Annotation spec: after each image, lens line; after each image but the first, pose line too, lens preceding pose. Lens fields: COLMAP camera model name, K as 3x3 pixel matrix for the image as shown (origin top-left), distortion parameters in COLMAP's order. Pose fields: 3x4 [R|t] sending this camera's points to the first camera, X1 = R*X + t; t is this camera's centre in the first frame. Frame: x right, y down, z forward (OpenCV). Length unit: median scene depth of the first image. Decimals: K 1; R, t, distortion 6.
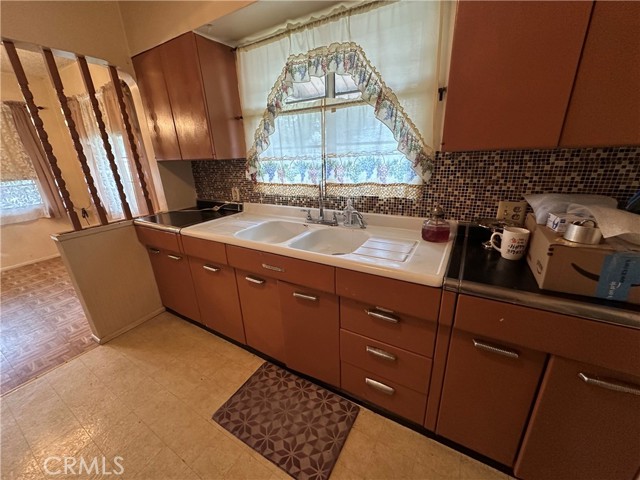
lens RADIAL K [[253.7, 0, 320.9], [0, 253.7, 239.9], [0, 0, 1]] dist [-0.005504, 0.001480]
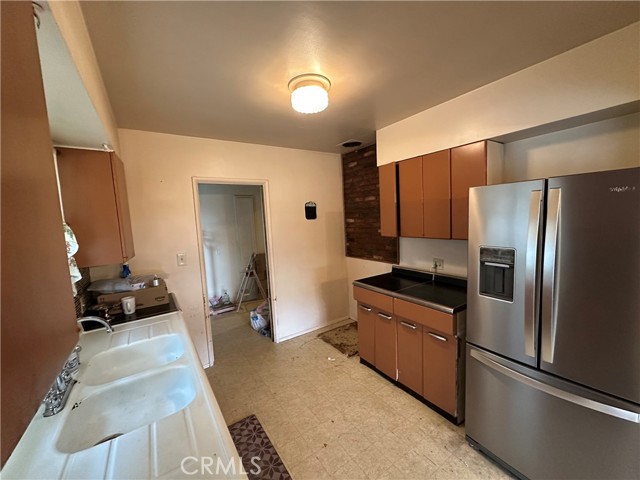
lens RADIAL K [[253.7, 0, 320.1], [0, 253.7, 240.7], [0, 0, 1]] dist [-0.005504, 0.001480]
pose [[-0.899877, 0.041628, 0.434153, -0.840784], [0.223201, 0.899161, 0.376418, -0.500390], [-0.374704, 0.435633, -0.818426, 1.119553]]
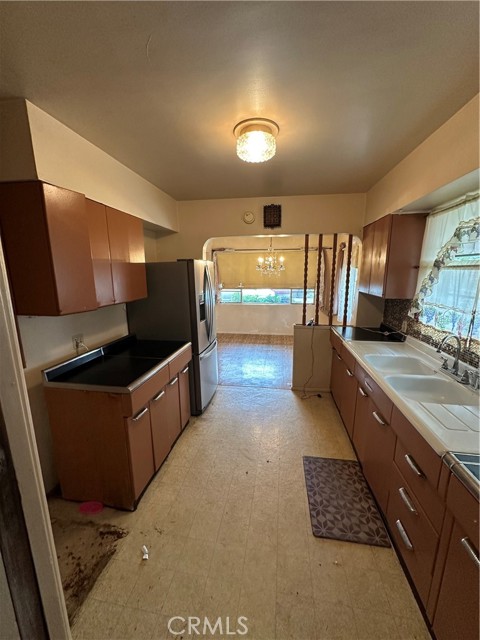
lens RADIAL K [[253.7, 0, 239.7], [0, 253.7, 319.7], [0, 0, 1]] dist [-0.005504, 0.001480]
pose [[0.369180, 0.213382, -0.904530, 0.546729], [-0.318004, 0.943537, 0.092792, -0.101852], [0.873258, 0.253387, 0.416191, -0.181463]]
